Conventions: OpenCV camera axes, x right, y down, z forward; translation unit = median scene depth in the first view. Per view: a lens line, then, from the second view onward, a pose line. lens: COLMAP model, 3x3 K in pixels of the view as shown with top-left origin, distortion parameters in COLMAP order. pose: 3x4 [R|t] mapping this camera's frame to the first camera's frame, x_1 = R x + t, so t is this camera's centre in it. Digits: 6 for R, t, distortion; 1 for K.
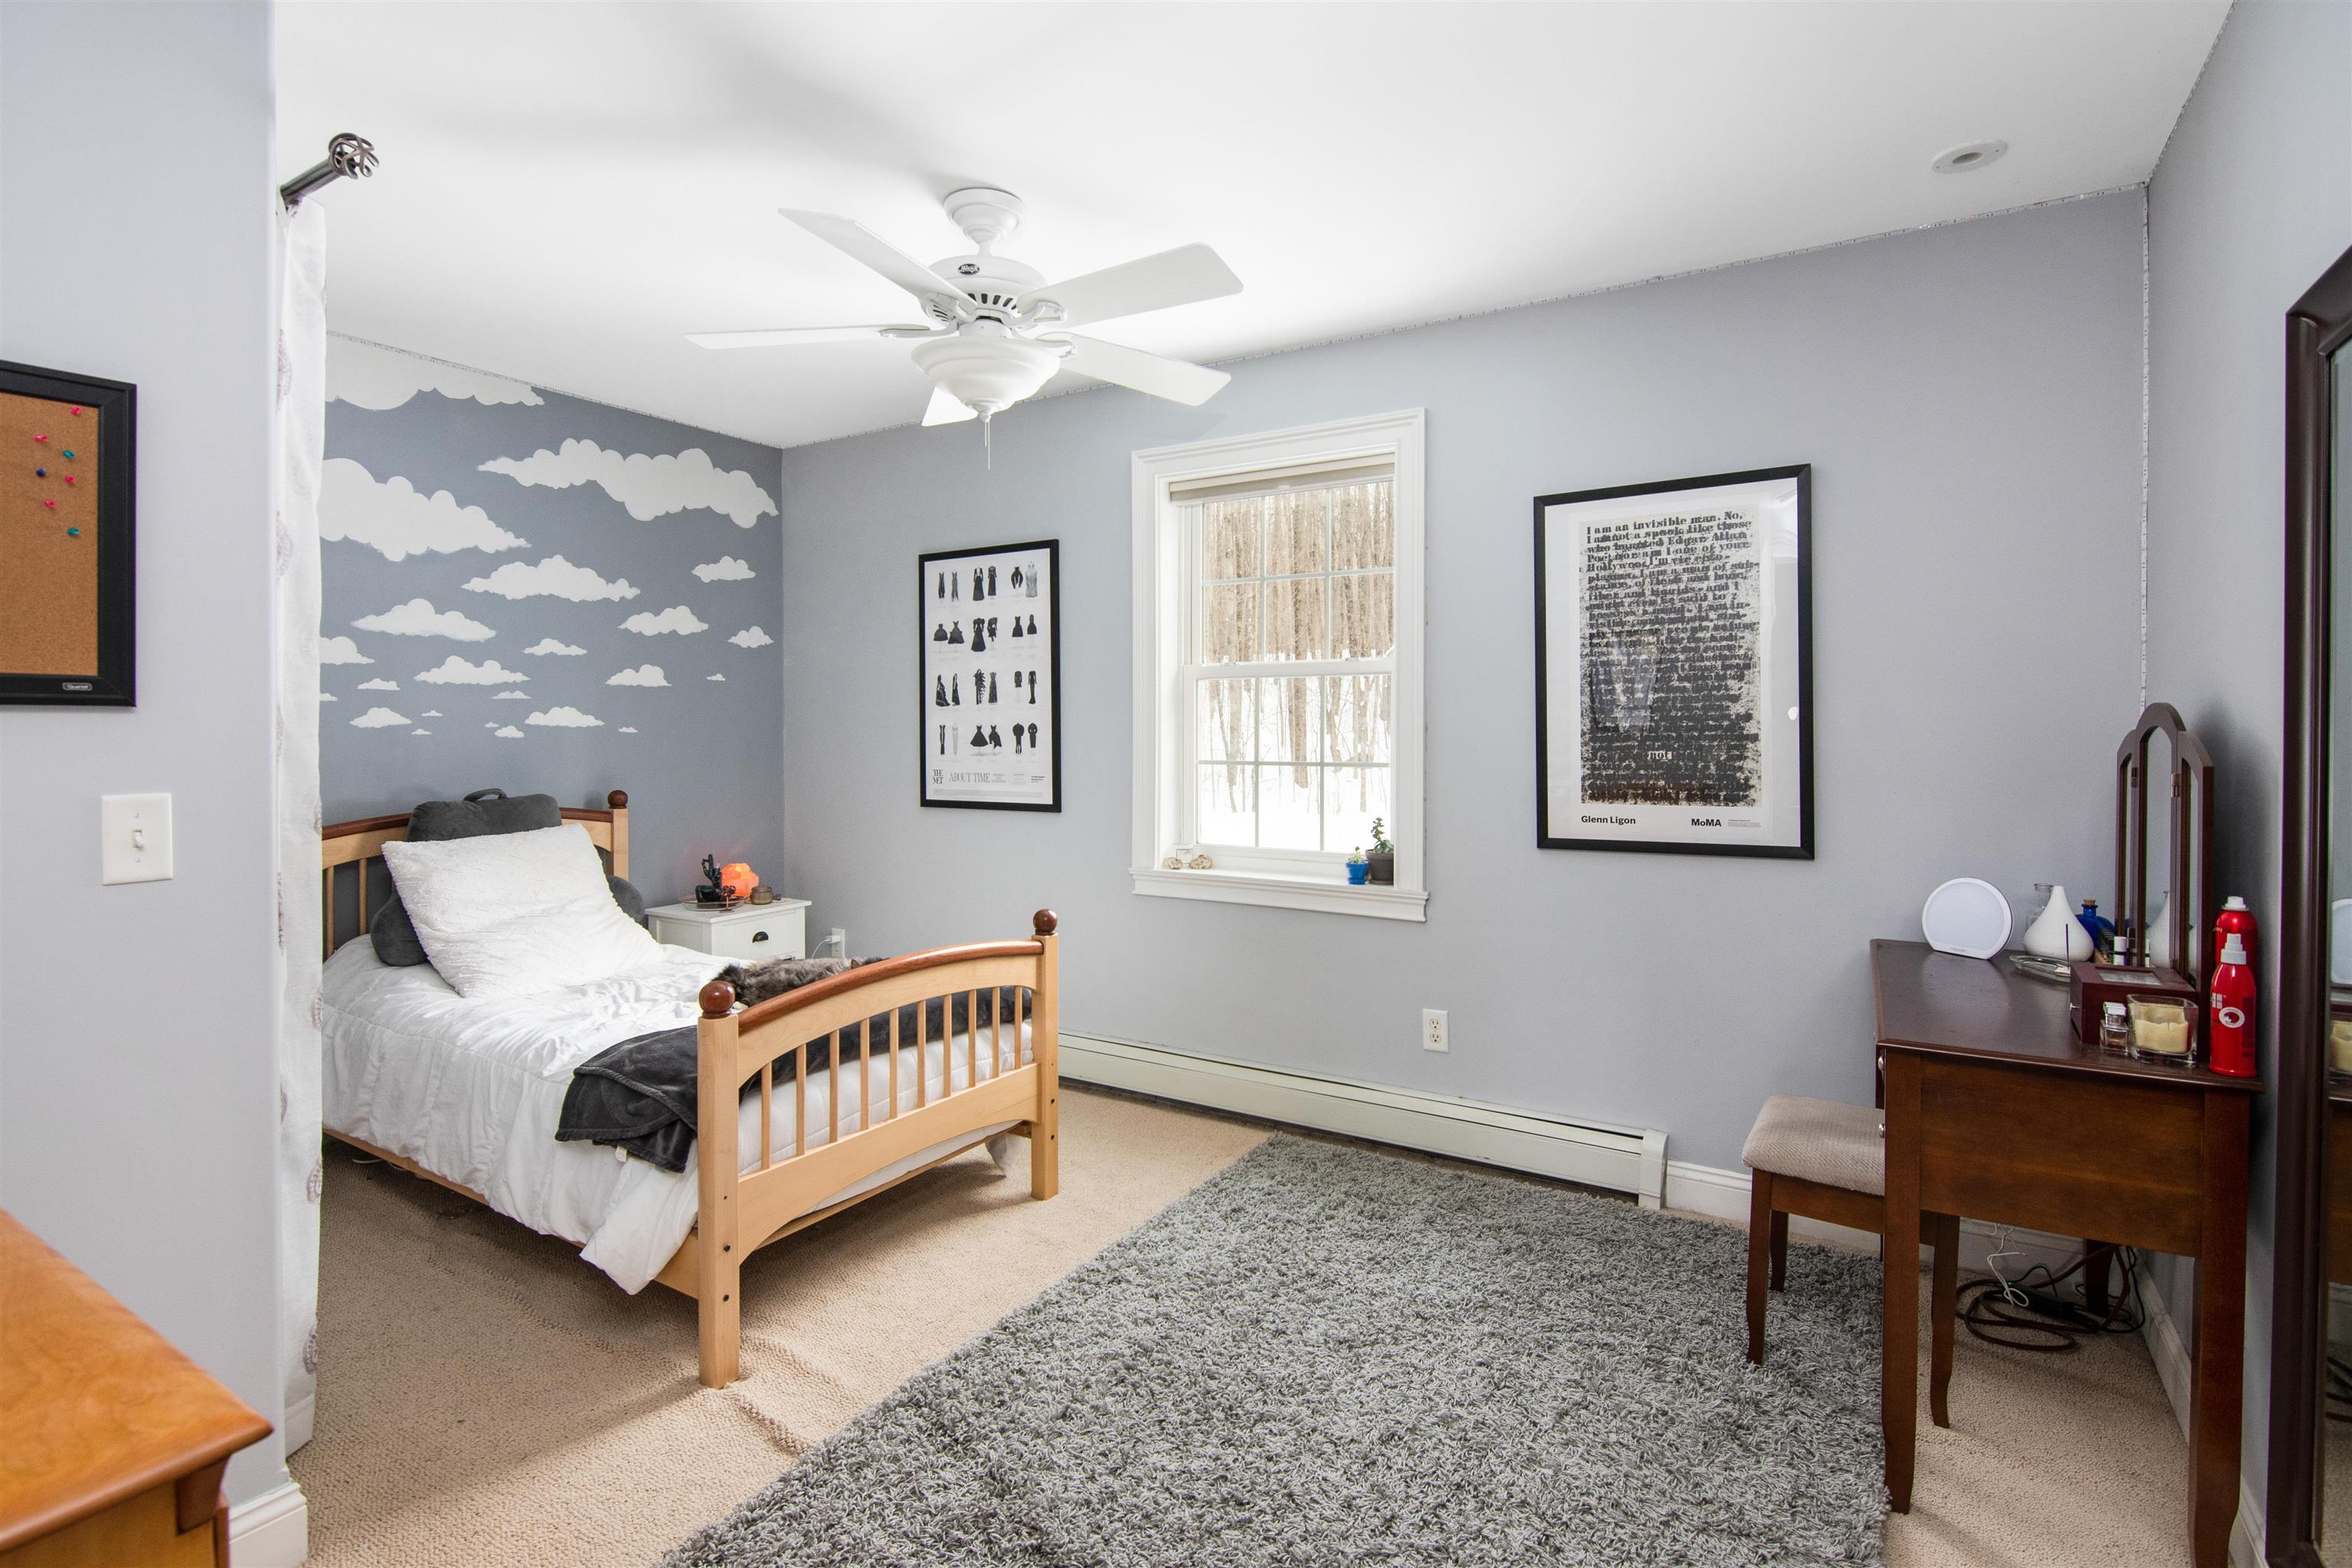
lens RADIAL K [[1184.2, 0, 1176.0], [0, 1184.2, 784.0], [0, 0, 1]] dist [-0.000907, -0.000728]
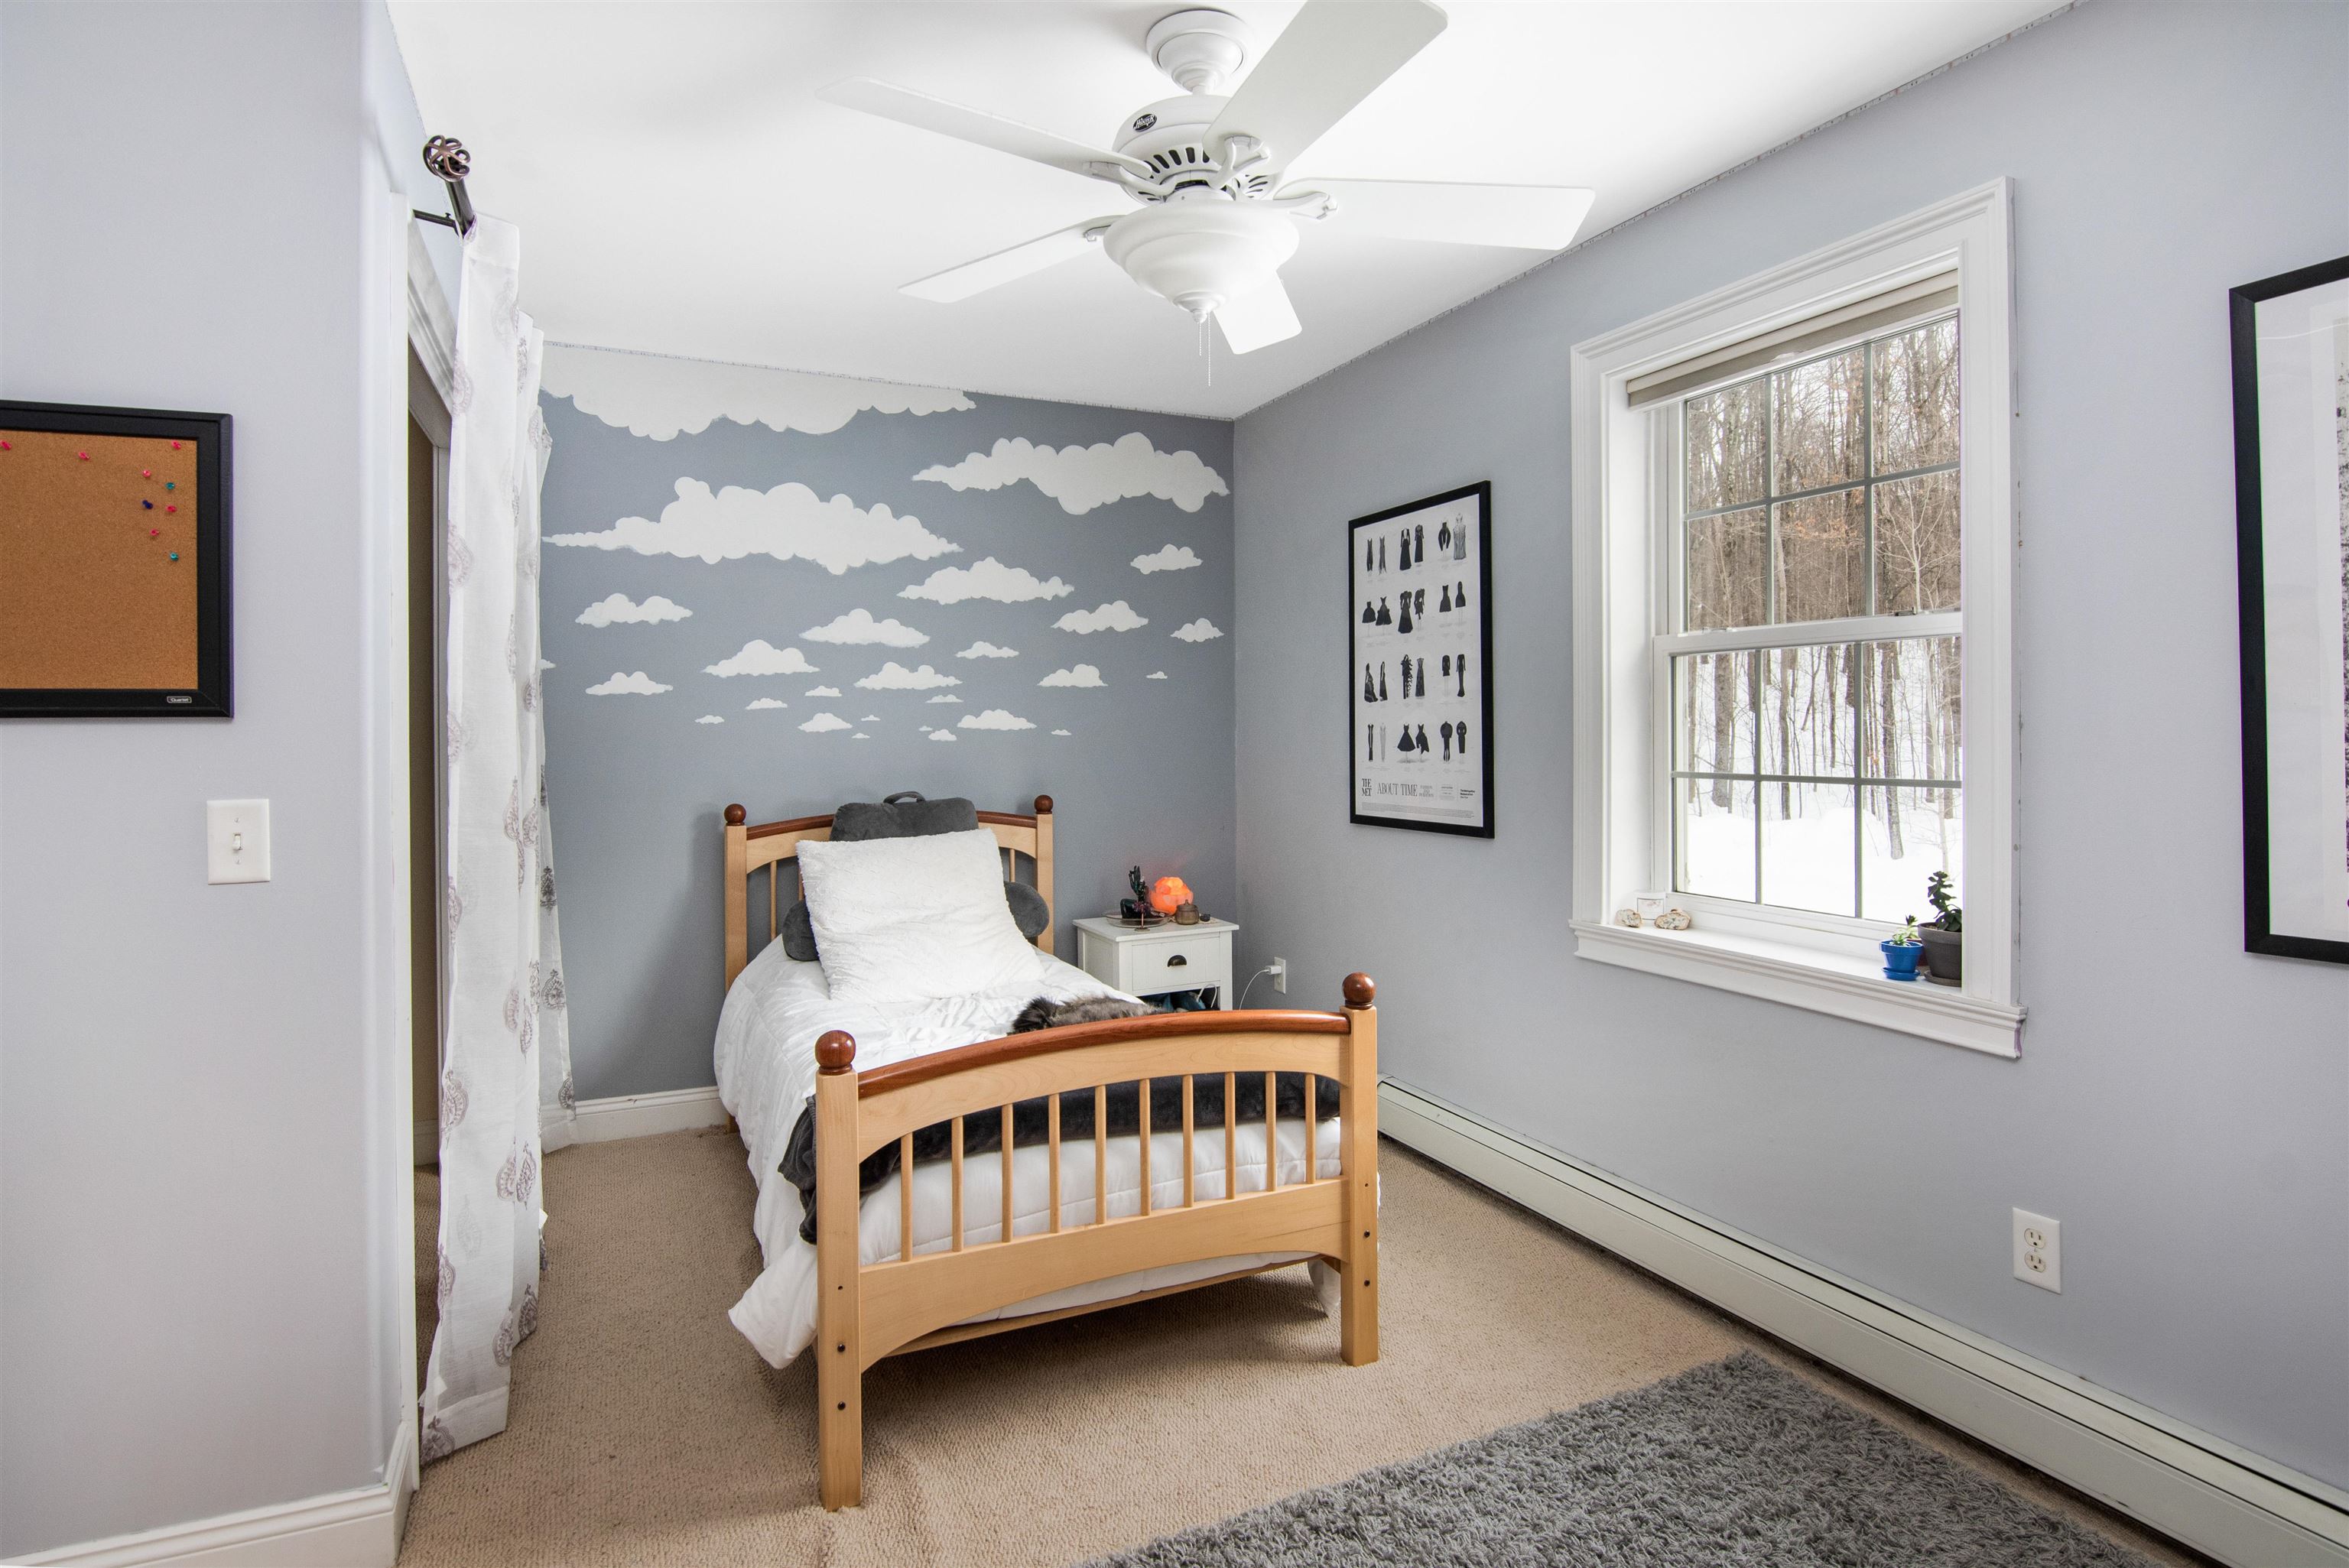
lens RADIAL K [[1219.1, 0, 1169.8], [0, 1219.1, 761.7], [0, 0, 1]] dist [-0.000098, -0.014493]
pose [[0.825875, 0.008806, -0.563785, 0.182593], [-0.019161, 0.999739, -0.012452, -0.012111], [0.563528, 0.021087, 0.825828, 0.247242]]
